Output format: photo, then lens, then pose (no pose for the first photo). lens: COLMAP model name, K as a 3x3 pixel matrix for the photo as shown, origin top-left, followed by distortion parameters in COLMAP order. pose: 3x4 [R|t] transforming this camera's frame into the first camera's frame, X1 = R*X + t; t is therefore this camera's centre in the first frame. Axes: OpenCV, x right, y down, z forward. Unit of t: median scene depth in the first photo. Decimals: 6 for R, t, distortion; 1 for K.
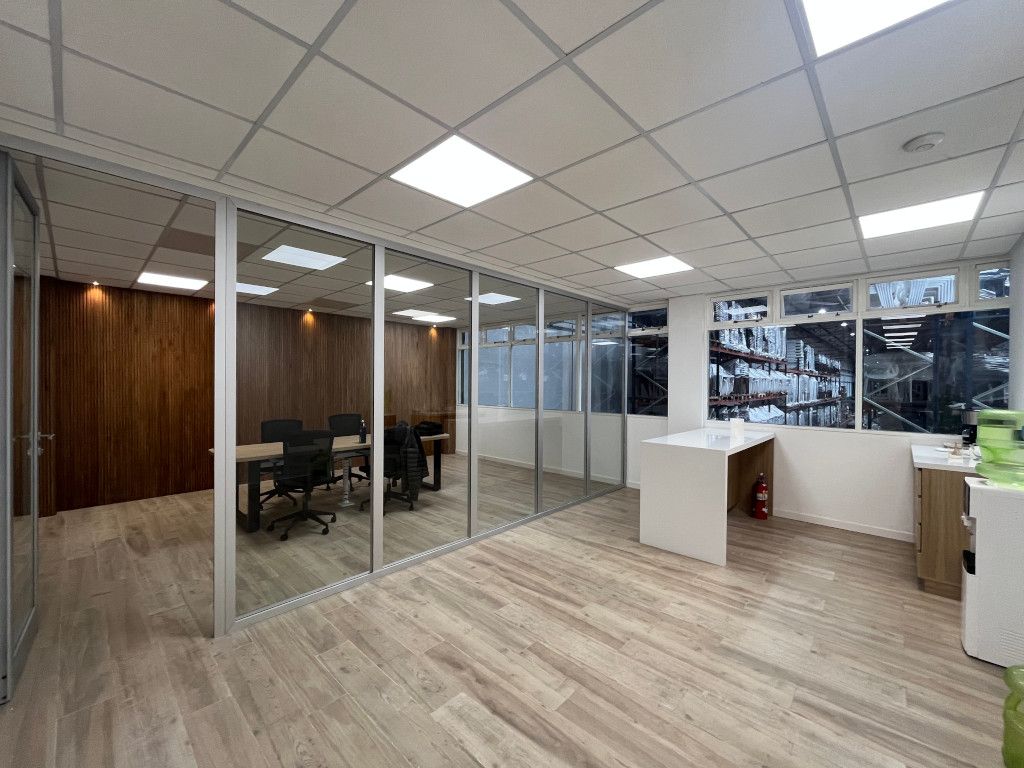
lens RADIAL K [[417.4, 0, 507.0], [0, 417.4, 384.0], [0, 0, 1]] dist [-0.002158, -0.000327]
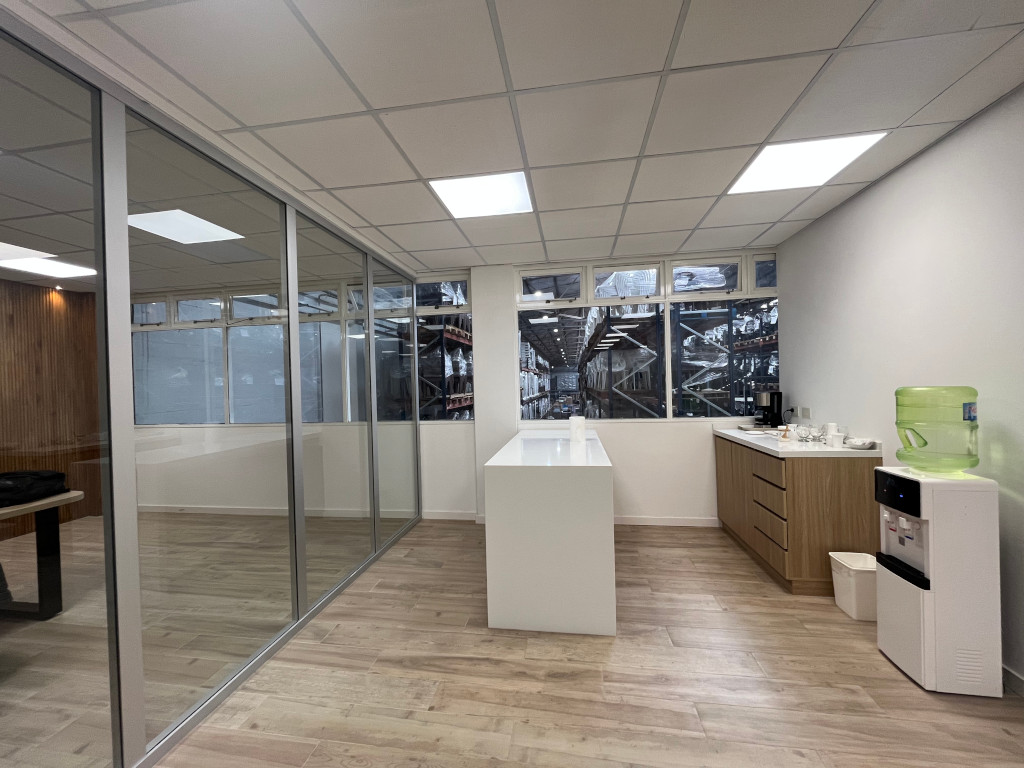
lens RADIAL K [[417.4, 0, 507.0], [0, 417.4, 384.0], [0, 0, 1]] dist [-0.002158, -0.000327]
pose [[0.825123, -0.032793, 0.564001, 0.001071], [0.036576, 0.999320, 0.004594, 0.011724], [-0.563768, 0.016838, 0.825761, 0.381432]]
